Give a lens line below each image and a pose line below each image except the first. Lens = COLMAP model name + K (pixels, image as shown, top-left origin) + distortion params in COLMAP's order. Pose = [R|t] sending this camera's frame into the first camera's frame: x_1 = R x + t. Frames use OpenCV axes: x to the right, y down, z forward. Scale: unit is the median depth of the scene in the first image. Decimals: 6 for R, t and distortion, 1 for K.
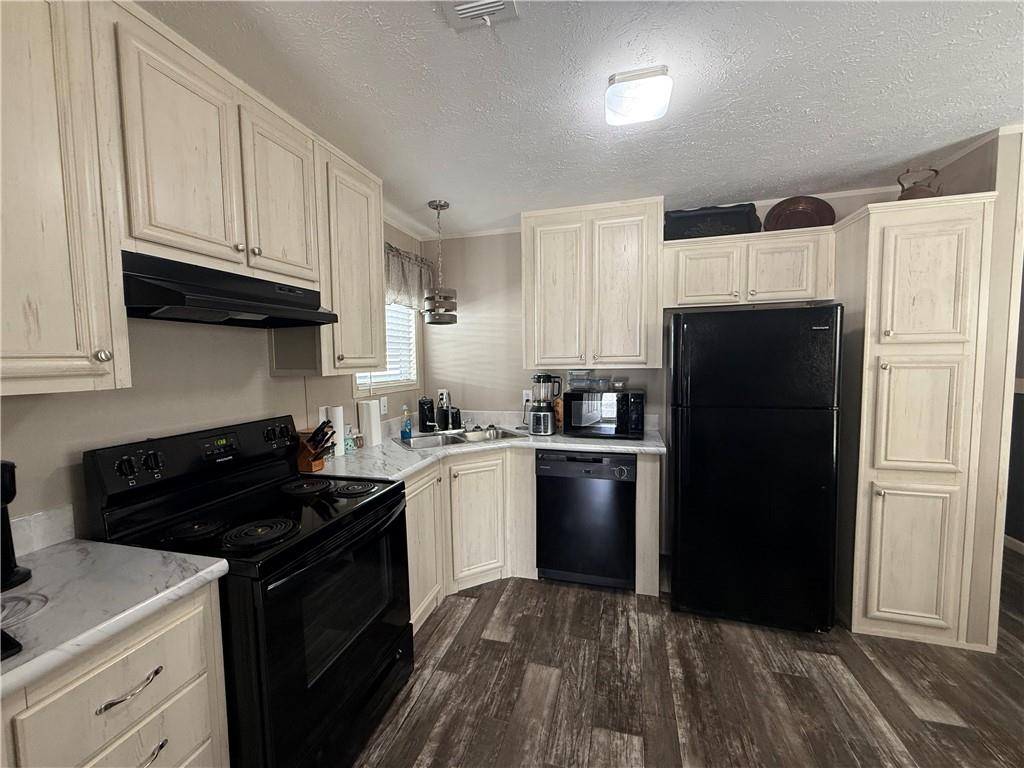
lens RADIAL K [[407.8, 0, 507.3], [0, 407.8, 386.9], [0, 0, 1]] dist [-0.001714, 0.000581]
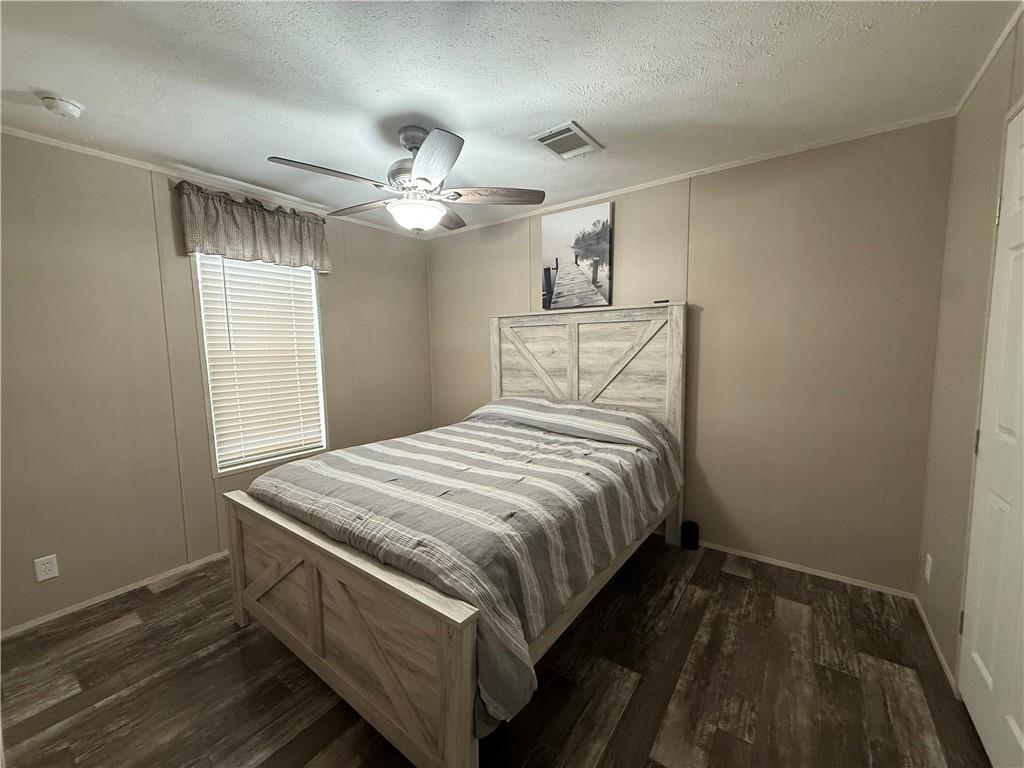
lens RADIAL K [[407.8, 0, 506.2], [0, 407.8, 383.7], [0, 0, 1]] dist [-0.001714, 0.000581]
pose [[0.937895, 0.038744, -0.344750, -0.288713], [-0.027829, 0.998944, 0.036554, 0.062888], [0.345803, -0.024690, 0.937982, -0.321640]]
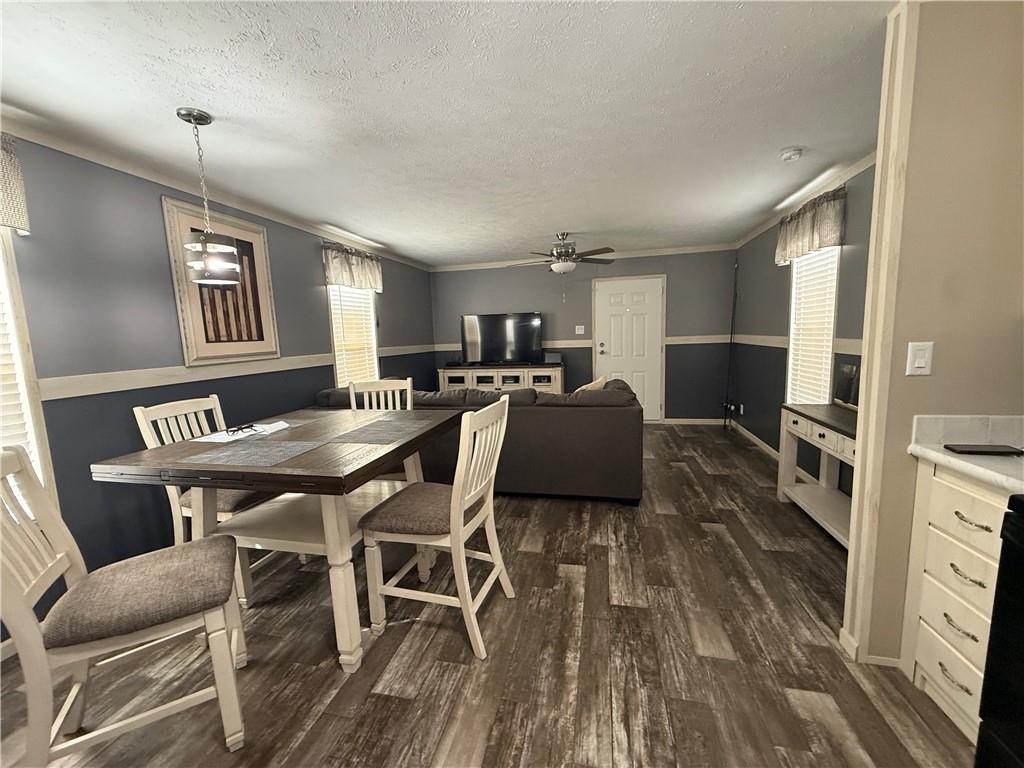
lens RADIAL K [[407.8, 0, 503.1], [0, 407.8, 385.4], [0, 0, 1]] dist [-0.001714, 0.000581]
pose [[-0.997623, 0.058885, -0.035796, -0.008661], [0.050722, 0.979086, 0.197024, -0.069057], [0.046649, 0.194740, -0.979745, 1.517519]]
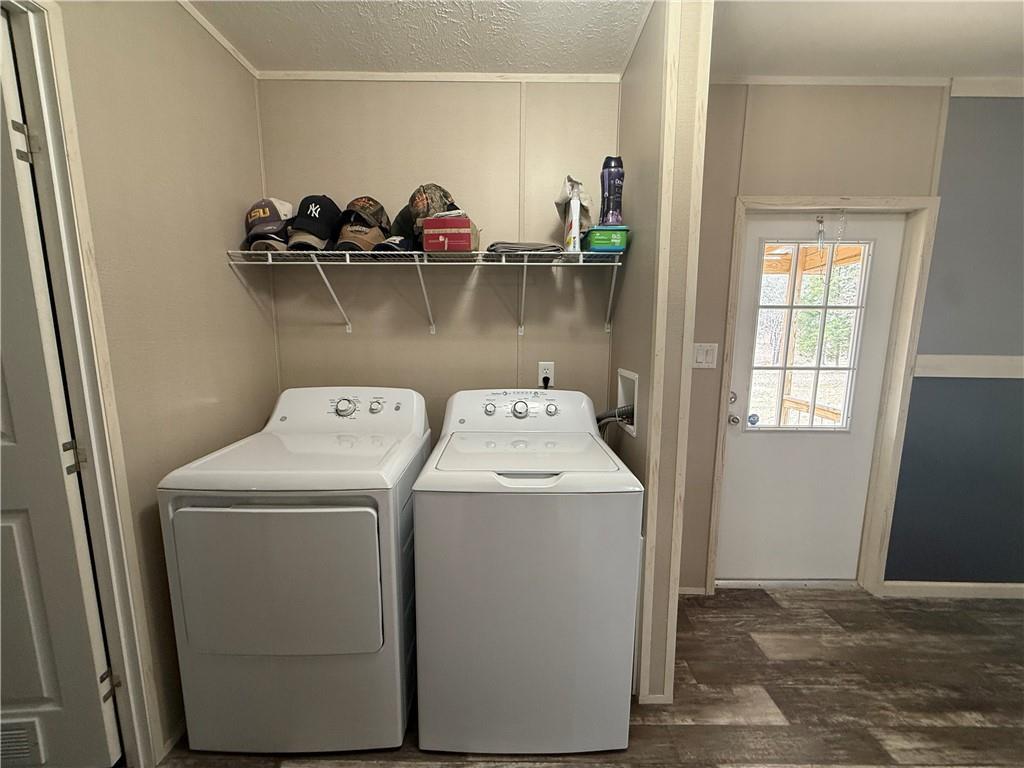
lens RADIAL K [[407.8, 0, 509.3], [0, 407.8, 384.9], [0, 0, 1]] dist [-0.001714, 0.000581]
pose [[-0.275725, -0.126296, 0.952903, -0.563328], [0.062455, 0.986882, 0.148871, -0.076743], [-0.959206, 0.100561, -0.264220, 1.733953]]
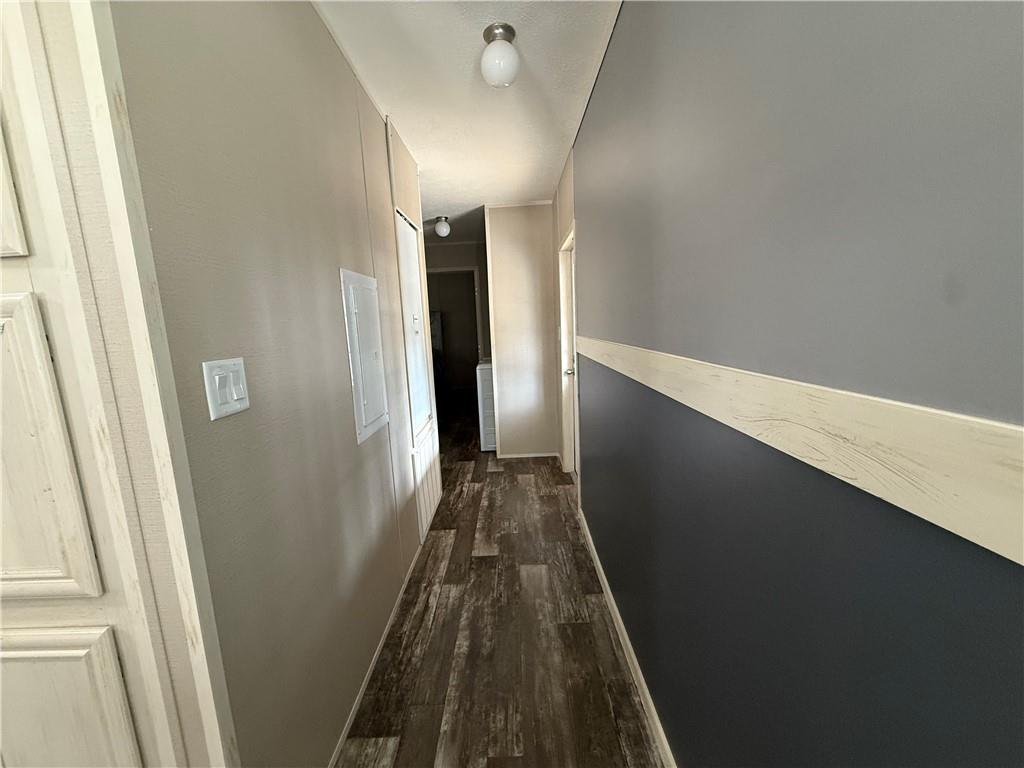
lens RADIAL K [[407.8, 0, 506.6], [0, 407.8, 386.9], [0, 0, 1]] dist [-0.001714, 0.000581]
pose [[0.963993, -0.065012, 0.257857, -0.259340], [0.044128, 0.995320, 0.085973, 0.057363], [-0.262240, -0.071499, 0.962350, -0.095714]]
